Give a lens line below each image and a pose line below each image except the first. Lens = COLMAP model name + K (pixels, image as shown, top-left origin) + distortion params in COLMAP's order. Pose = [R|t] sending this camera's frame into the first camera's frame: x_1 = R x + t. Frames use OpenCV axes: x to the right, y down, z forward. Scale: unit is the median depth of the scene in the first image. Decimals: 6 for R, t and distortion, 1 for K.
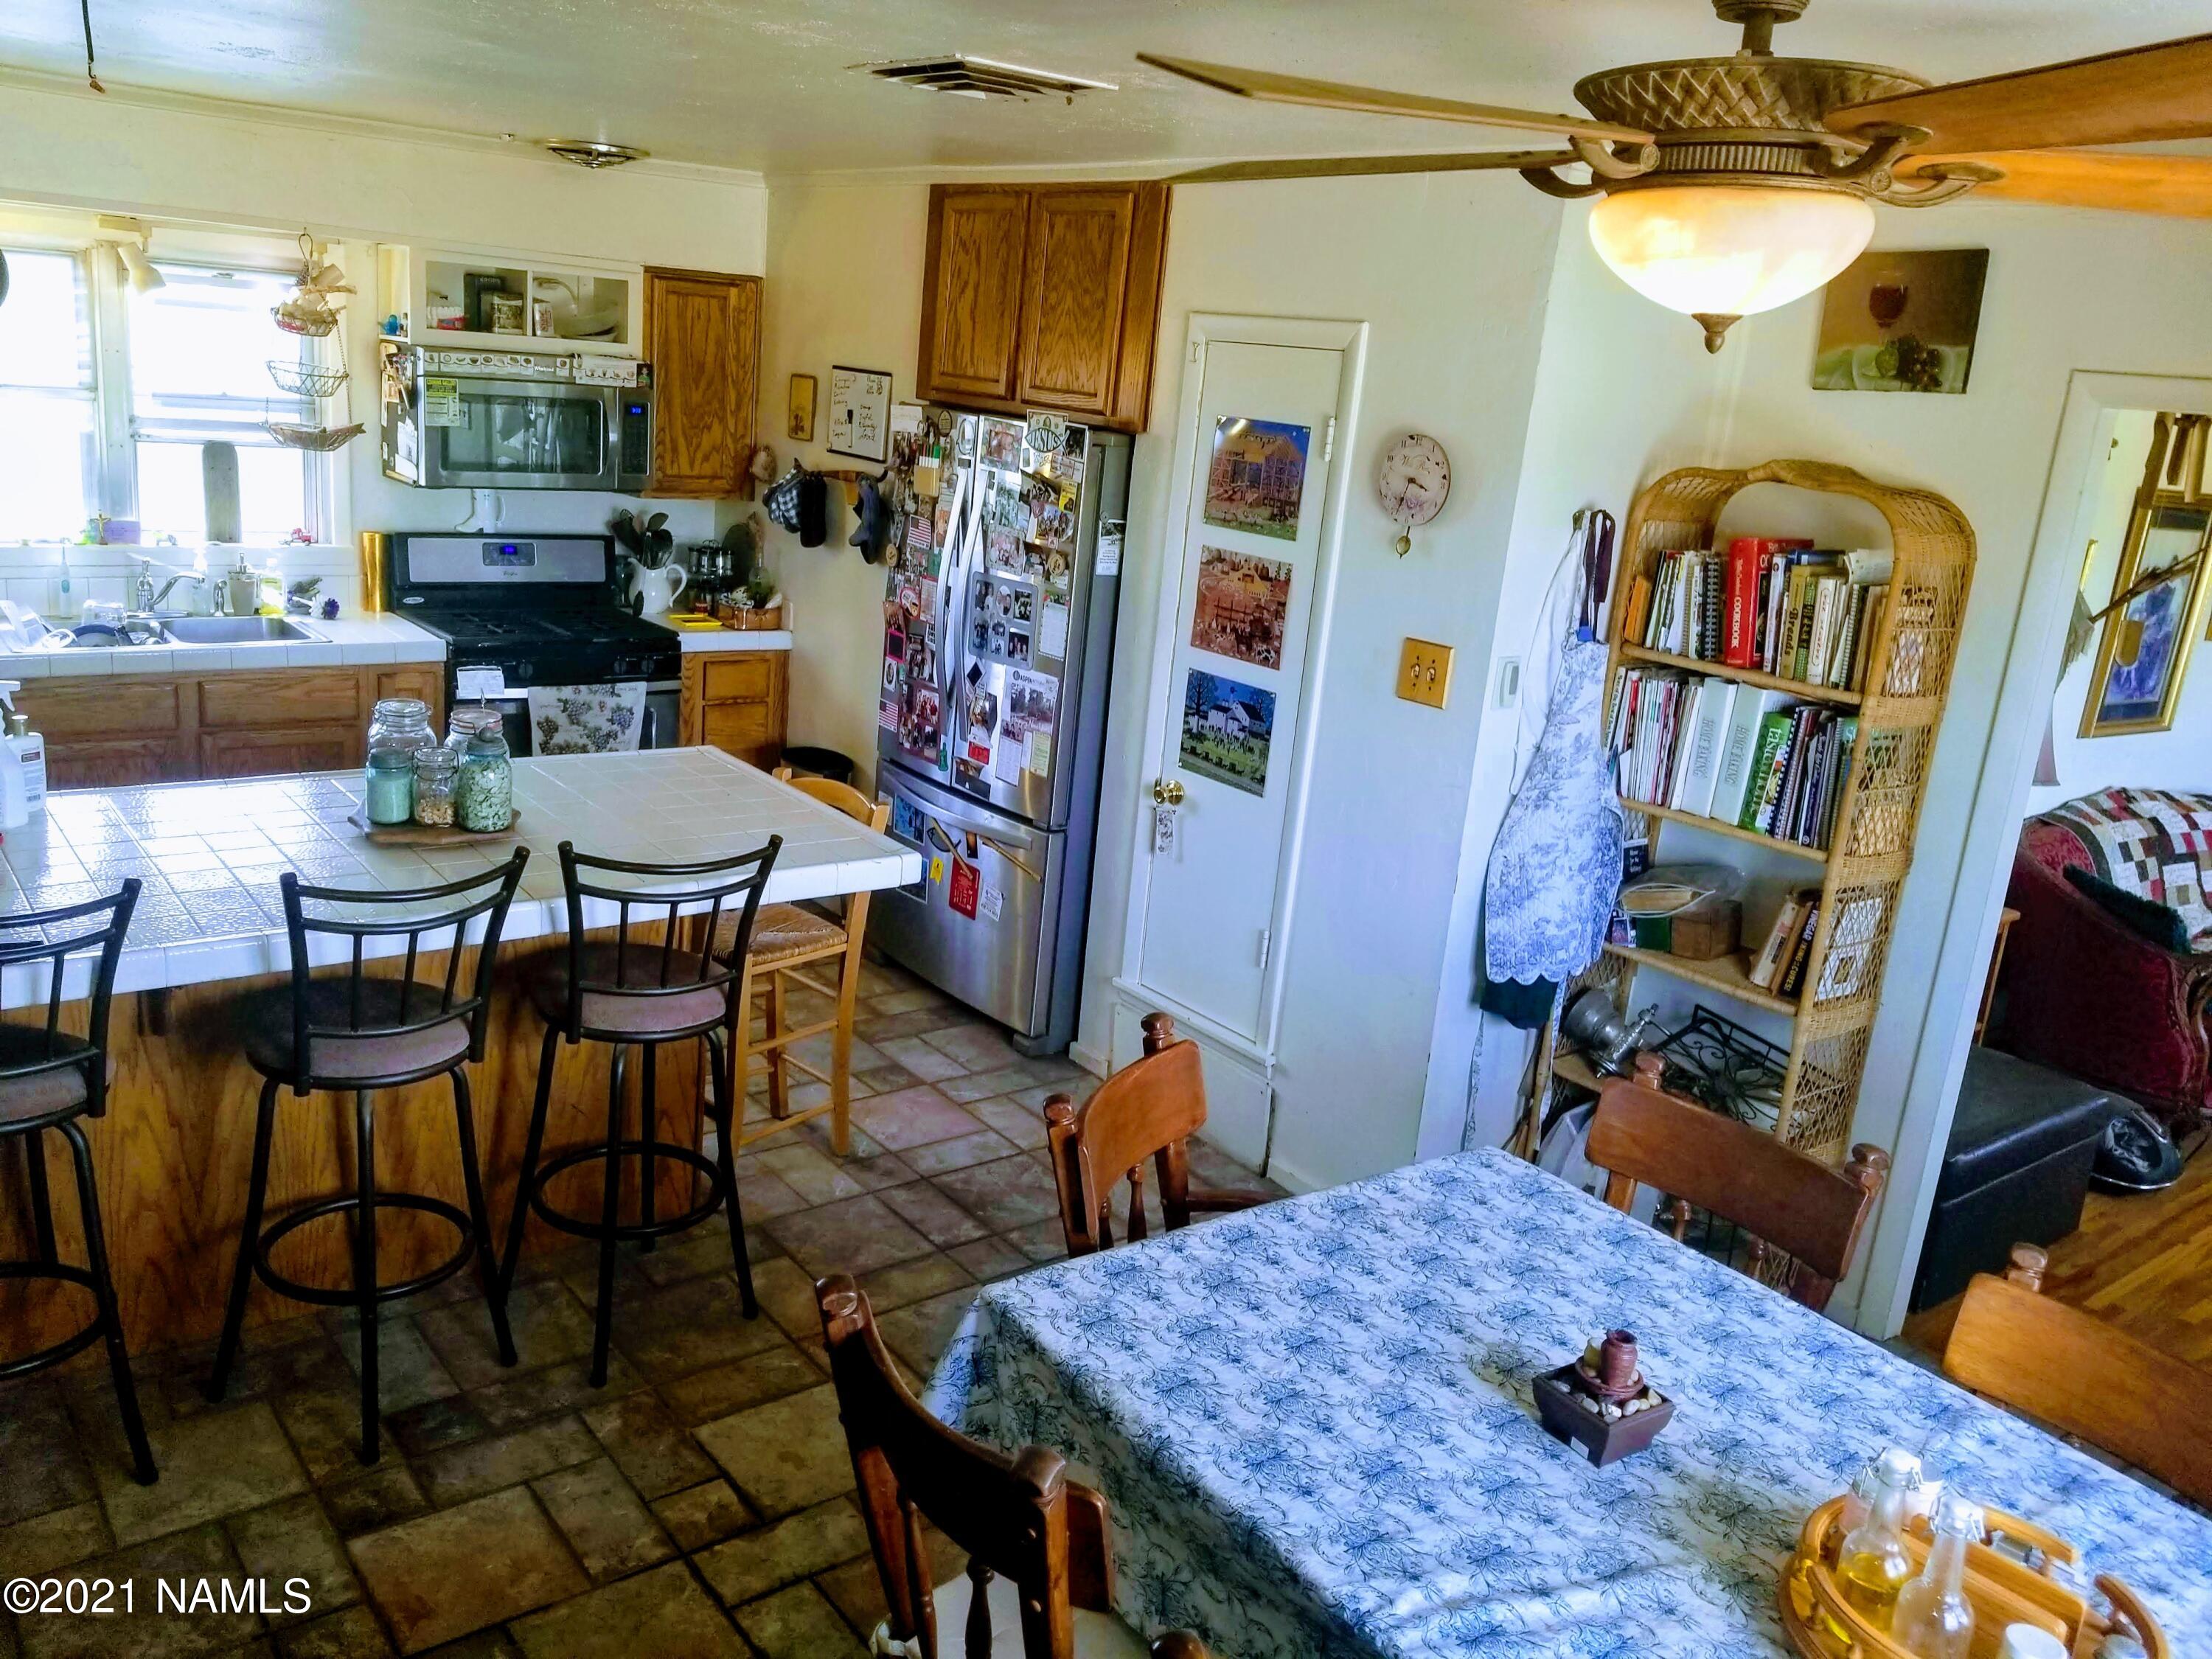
lens RADIAL K [[1714.7, 0, 1090.7], [0, 1714.7, 831.9], [0, 0, 1]] dist [0.029760, -0.086203]
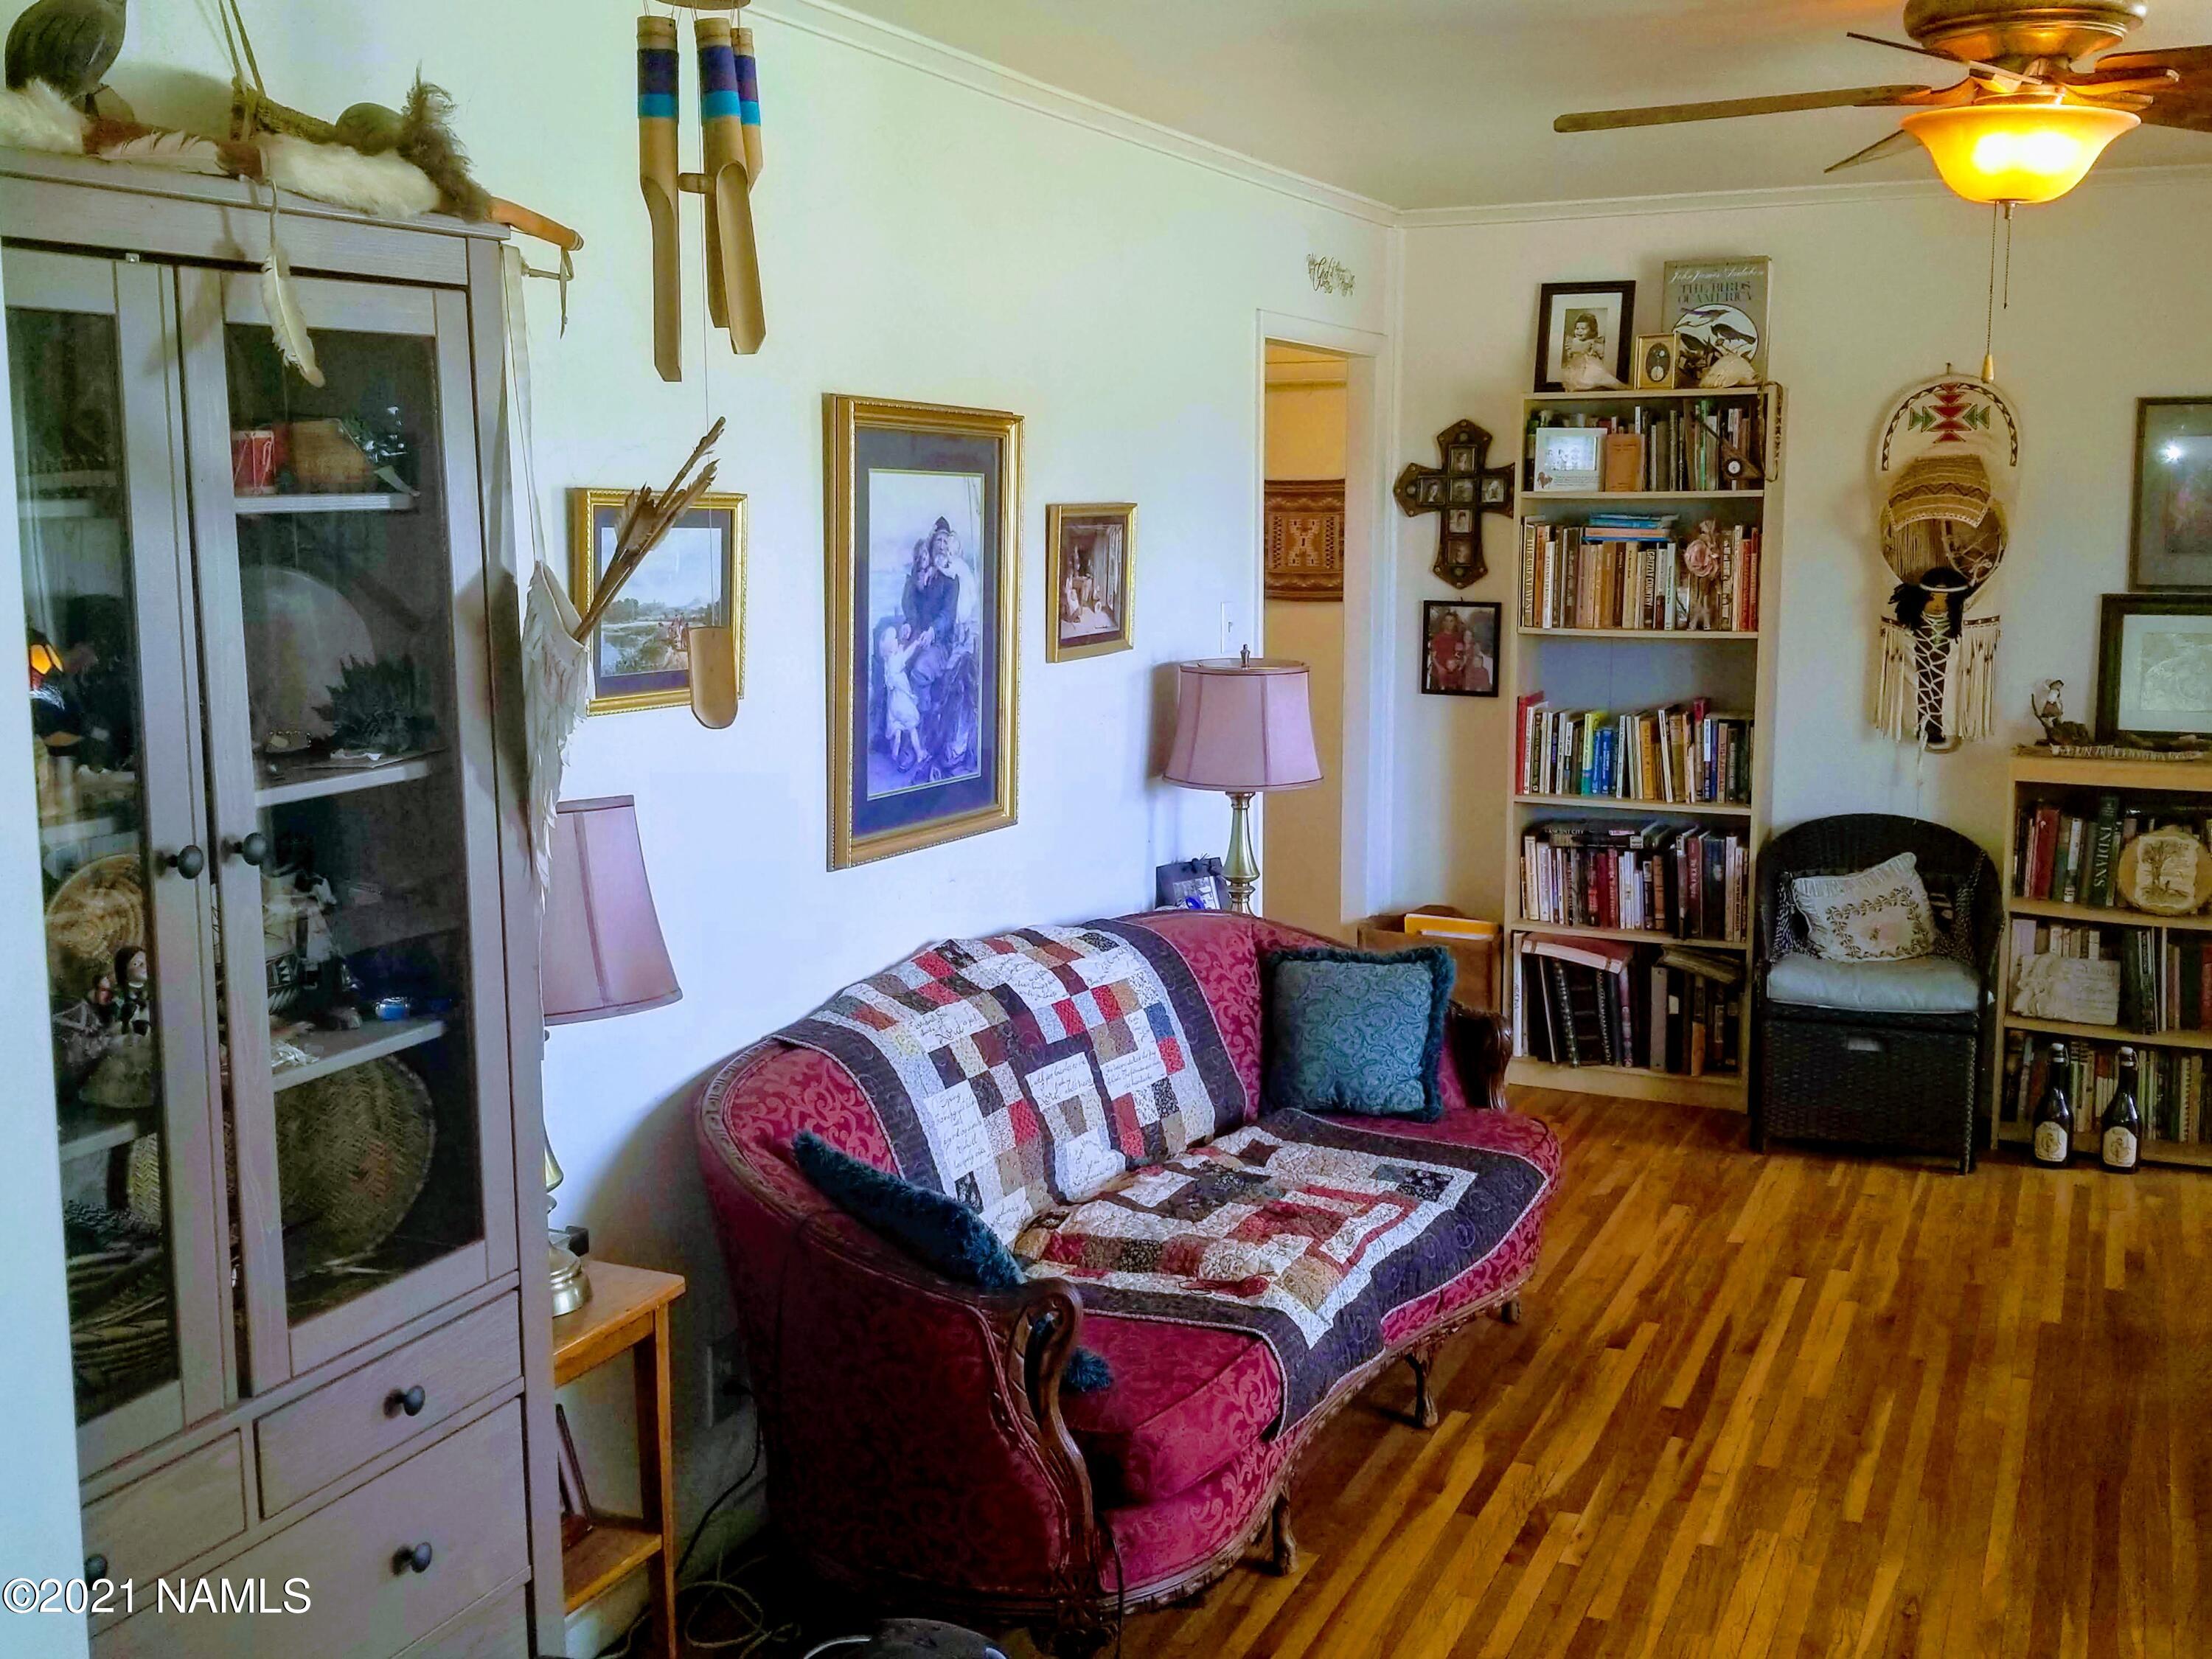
lens RADIAL K [[2239.6, 0, 1061.6], [0, 2239.6, 706.6], [0, 0, 1]] dist [0.037753, 0.000000]
pose [[0.891159, -0.139846, 0.431600, 0.404654], [0.201830, 0.974191, -0.101078, -0.023008], [-0.406325, 0.177187, 0.896384, 0.392097]]
